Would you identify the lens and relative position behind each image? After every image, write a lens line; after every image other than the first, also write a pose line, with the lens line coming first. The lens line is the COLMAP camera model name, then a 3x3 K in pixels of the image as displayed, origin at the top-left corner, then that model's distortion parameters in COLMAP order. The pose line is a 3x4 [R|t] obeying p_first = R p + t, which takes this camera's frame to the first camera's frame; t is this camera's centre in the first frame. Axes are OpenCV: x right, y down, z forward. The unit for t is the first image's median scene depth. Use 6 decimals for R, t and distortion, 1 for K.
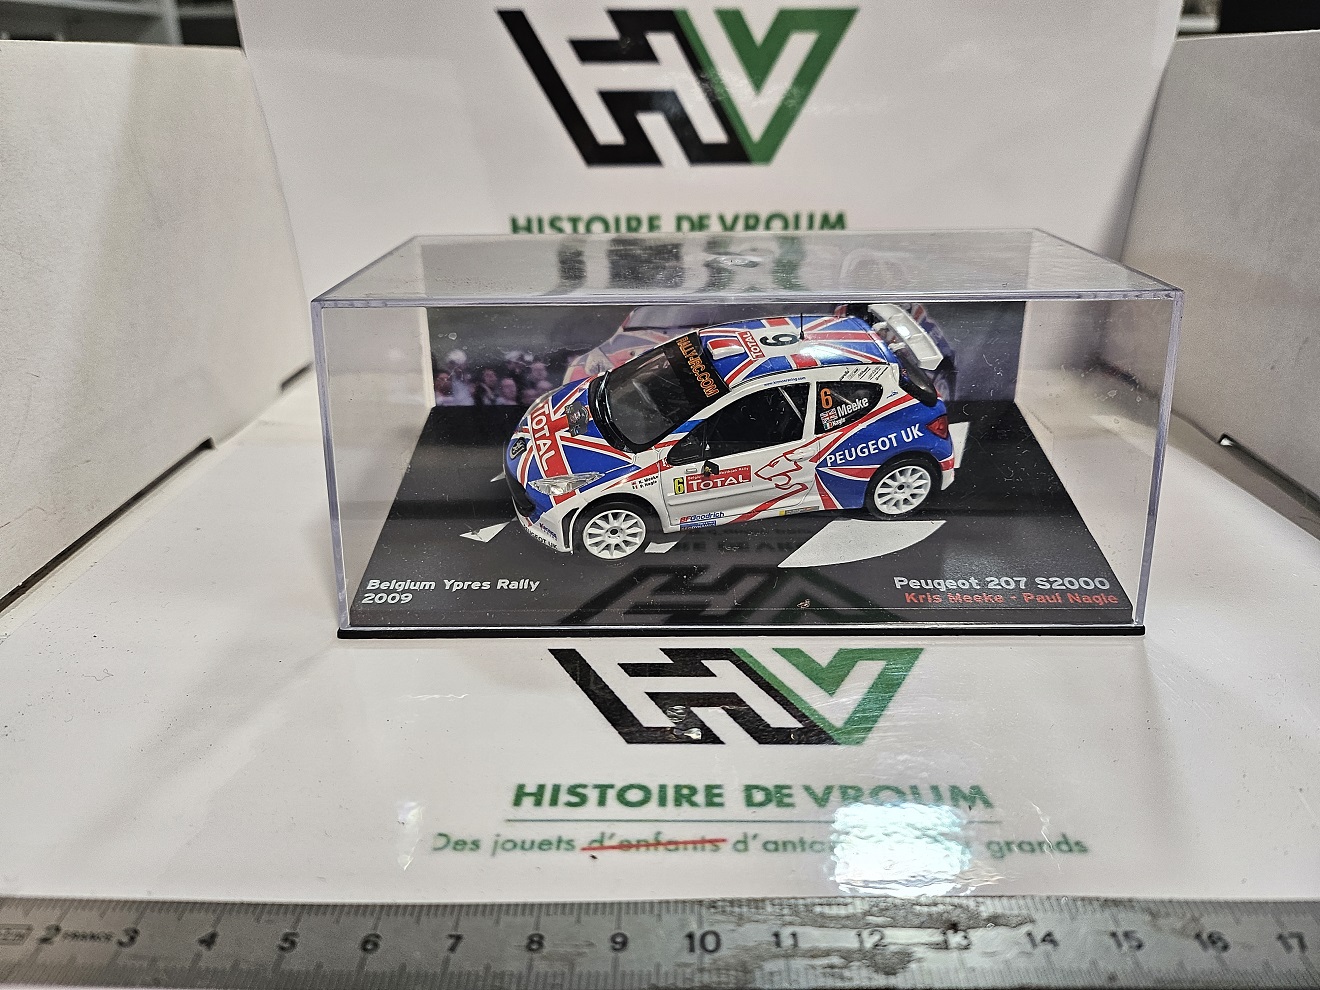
lens RADIAL K [[1001.7, 0, 659.4], [0, 1001.7, 505.8], [0, 0, 1]] dist [-0.002224, -0.034662]
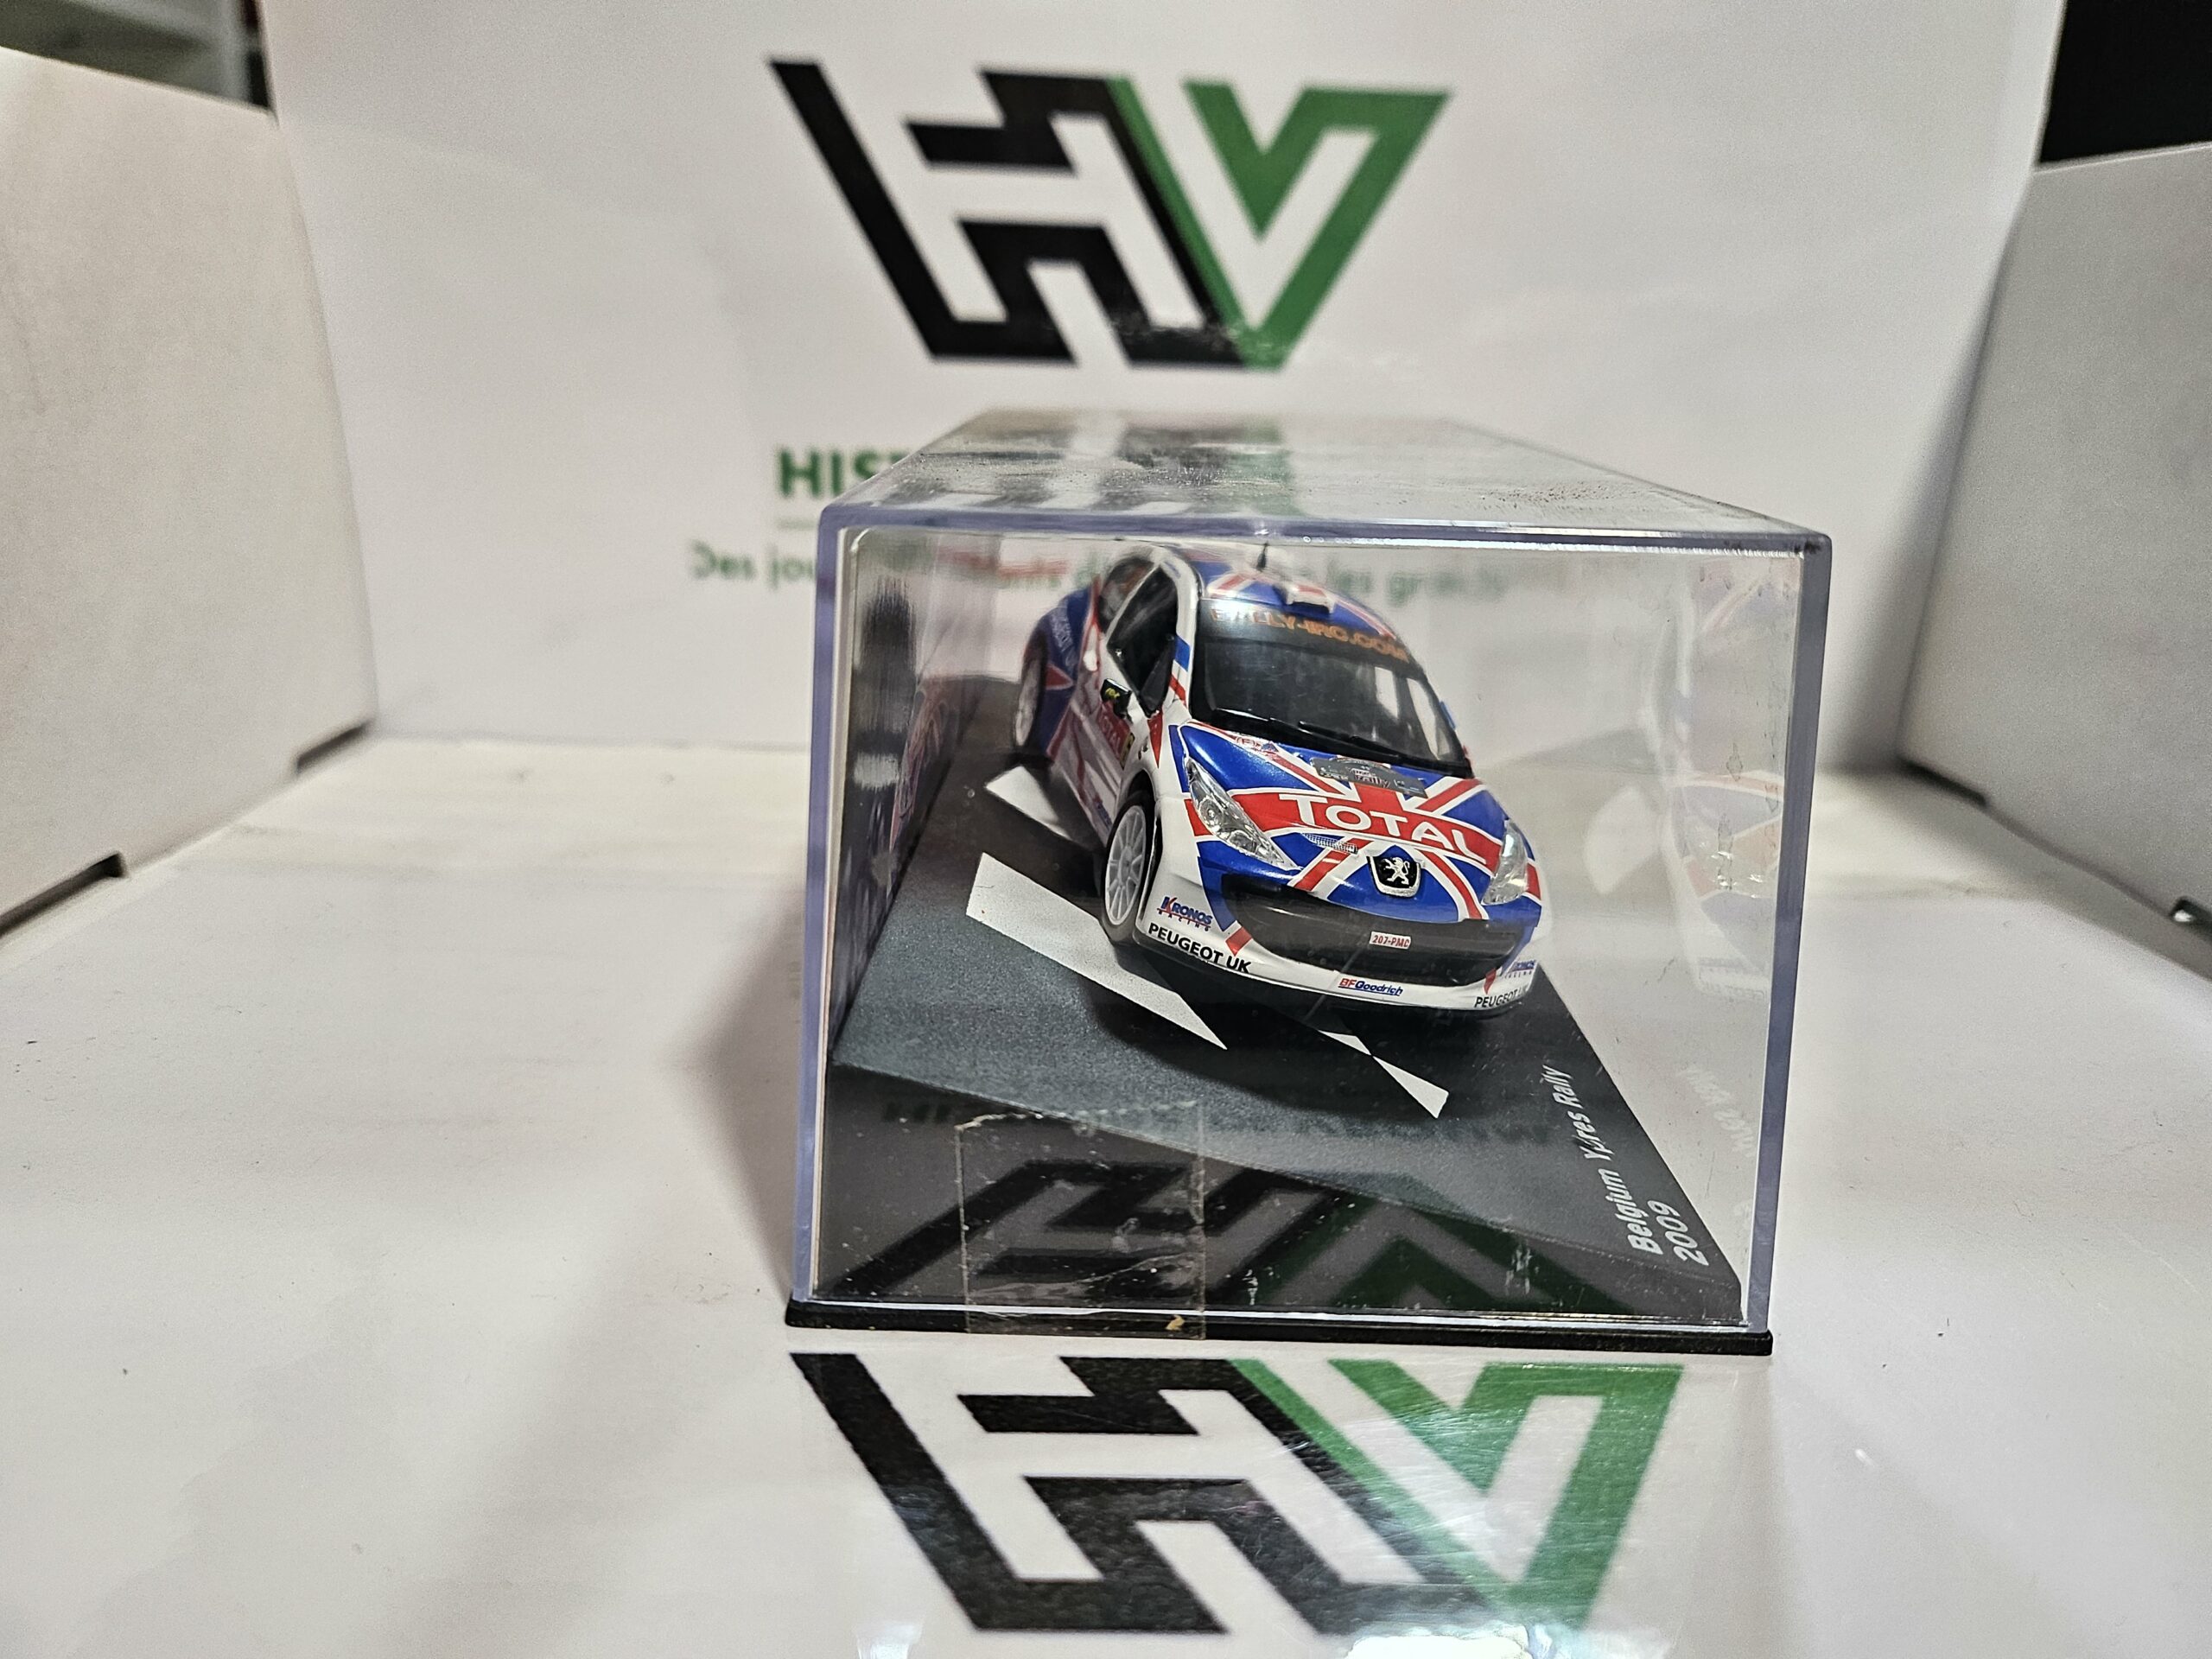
lens RADIAL K [[1678.6, 0, 1117.3], [0, 1678.6, 820.6], [0, 0, 1]] dist [-0.002224, -0.034662]
pose [[0.998681, 0.027706, 0.043238, -0.009075], [-0.022146, 0.992018, -0.124140, 0.005464], [-0.046332, 0.123019, 0.991322, 0.213081]]
